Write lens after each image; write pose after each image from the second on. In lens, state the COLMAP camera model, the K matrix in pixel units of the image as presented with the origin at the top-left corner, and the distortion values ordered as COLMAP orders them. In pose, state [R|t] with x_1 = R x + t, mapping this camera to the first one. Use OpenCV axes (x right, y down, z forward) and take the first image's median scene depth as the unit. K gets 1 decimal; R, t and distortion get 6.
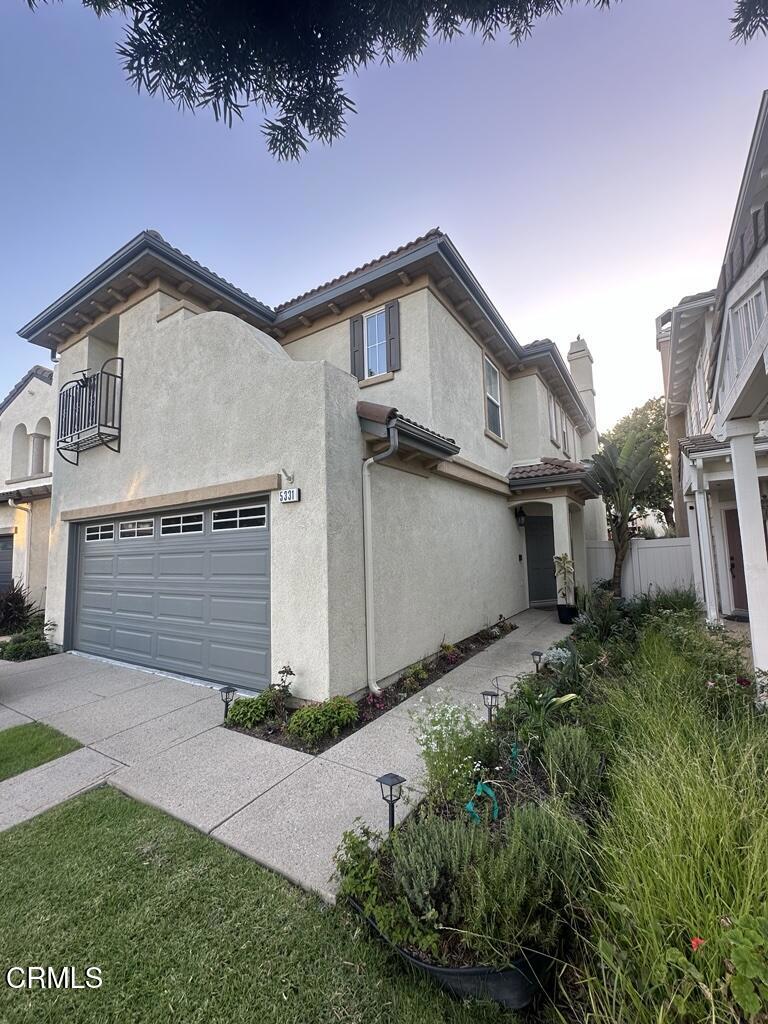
lens RADIAL K [[422.0, 0, 384.0], [0, 422.0, 512.0], [0, 0, 1]] dist [0.000042, 0.000183]
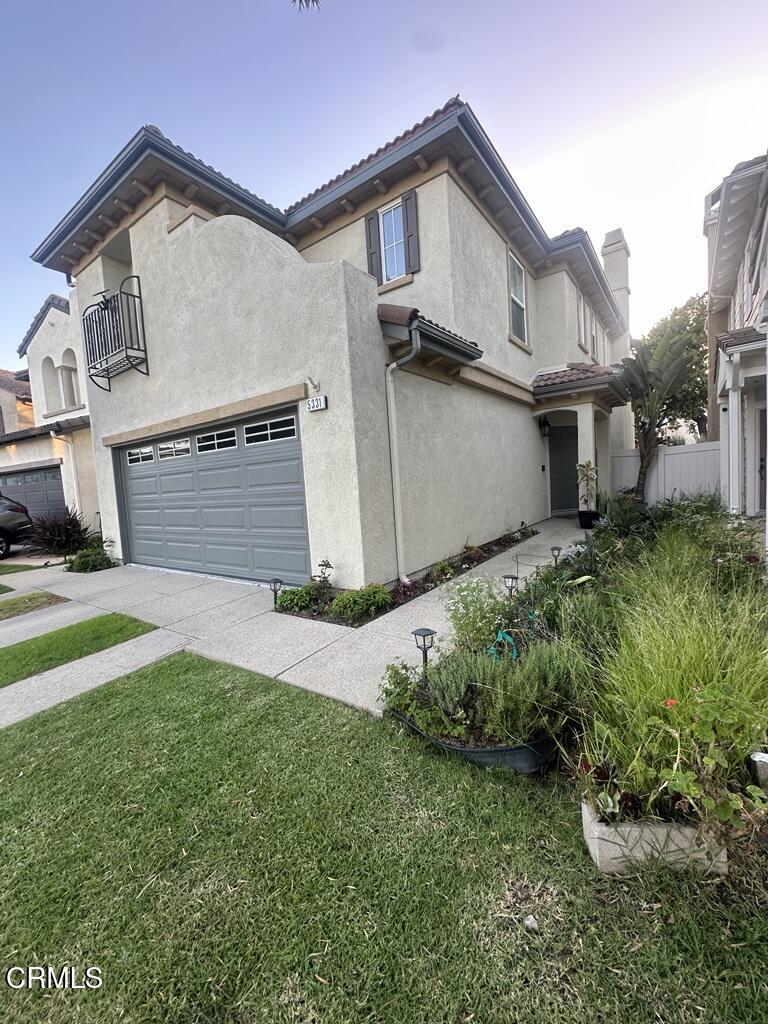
lens RADIAL K [[418.8, 0, 384.0], [0, 418.8, 512.0], [0, 0, 1]] dist [-0.000875, 0.000164]
pose [[0.997927, -0.031622, -0.056044, -0.006654], [0.040805, 0.984402, 0.171137, 0.036789], [0.049758, -0.173069, 0.983652, -0.034988]]
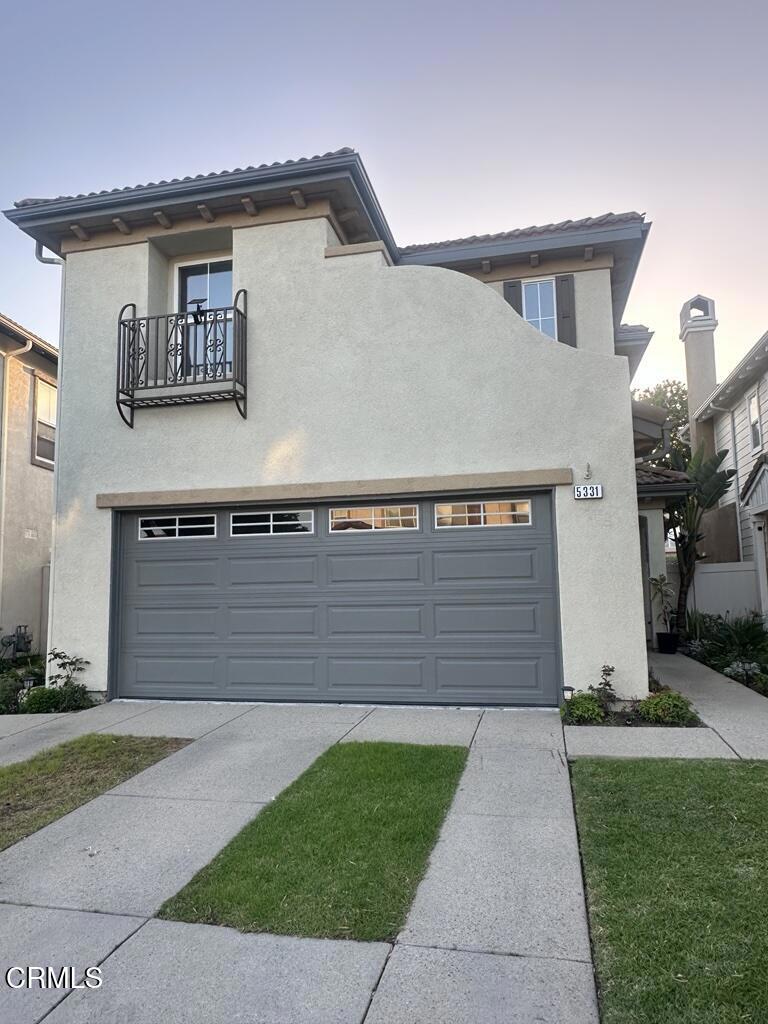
lens RADIAL K [[702.2, 0, 377.1], [0, 702.2, 514.8], [0, 0, 1]] dist [0.000412, -0.000623]
pose [[0.942550, 0.047291, 0.330702, -0.820516], [-0.040682, 0.998810, -0.026881, 0.051717], [-0.331580, 0.011883, 0.943352, -0.234338]]
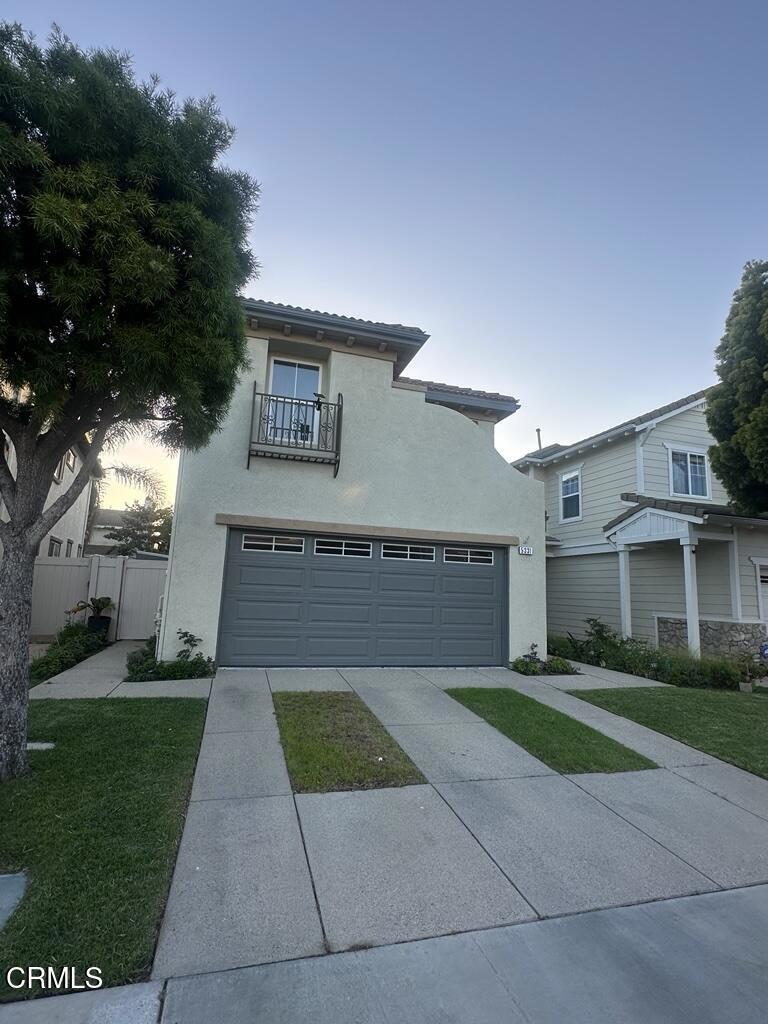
lens RADIAL K [[502.7, 0, 384.0], [0, 502.7, 512.0], [0, 0, 1]] dist [-0.002325, 0.000166]
pose [[0.650710, 0.170447, 0.739949, -1.530734], [-0.131349, 0.985057, -0.111399, 0.080700], [-0.747880, -0.024703, 0.663375, 0.021368]]
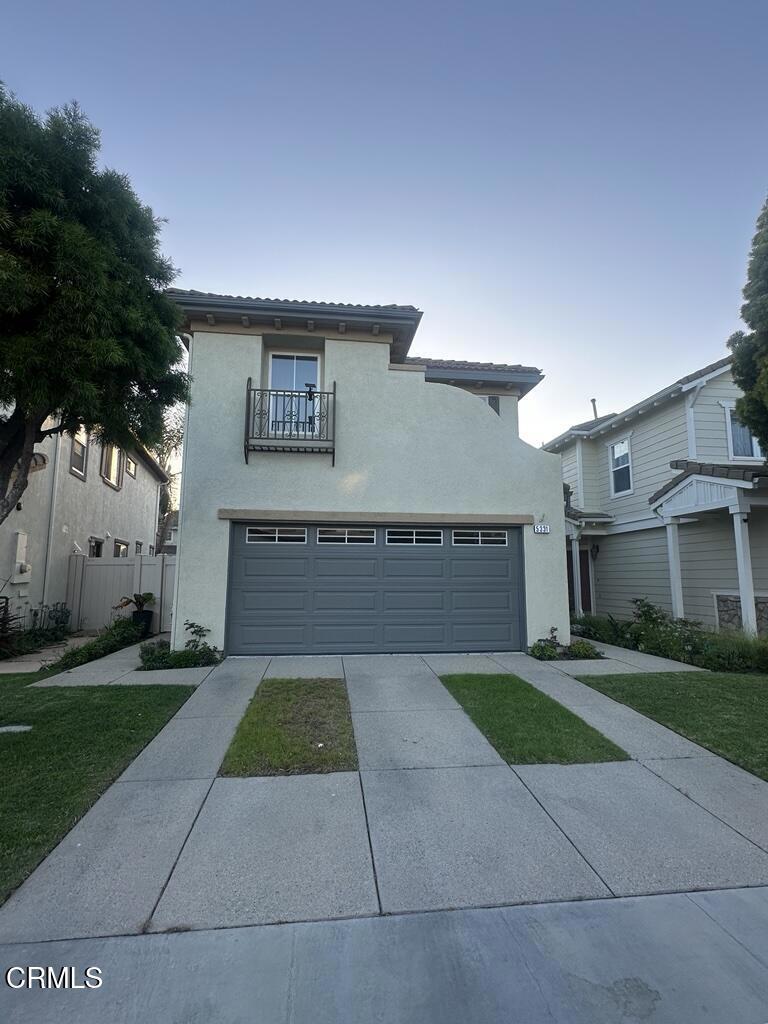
lens RADIAL K [[502.7, 0, 384.0], [0, 502.7, 512.0], [0, 0, 1]] dist [-0.002325, 0.000166]
pose [[0.768422, 0.112584, 0.629962, -1.366012], [-0.086563, 0.993642, -0.071990, 0.064152], [-0.634061, 0.000787, 0.773282, -0.111507]]
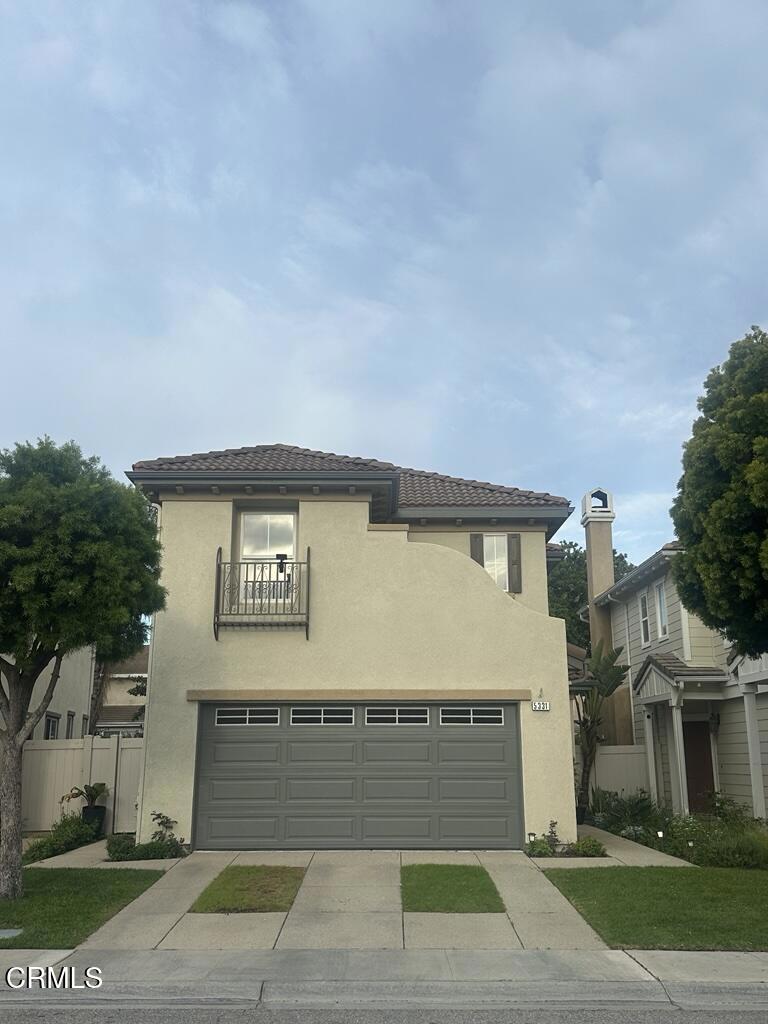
lens RADIAL K [[991.2, 0, 383.5], [0, 991.2, 517.8], [0, 0, 1]] dist [0.191794, -0.368613]
pose [[0.838539, 0.153413, 0.522796, -1.826622], [-0.075559, 0.983012, -0.167269, -0.040296], [-0.539576, 0.100760, 0.835886, -1.201674]]
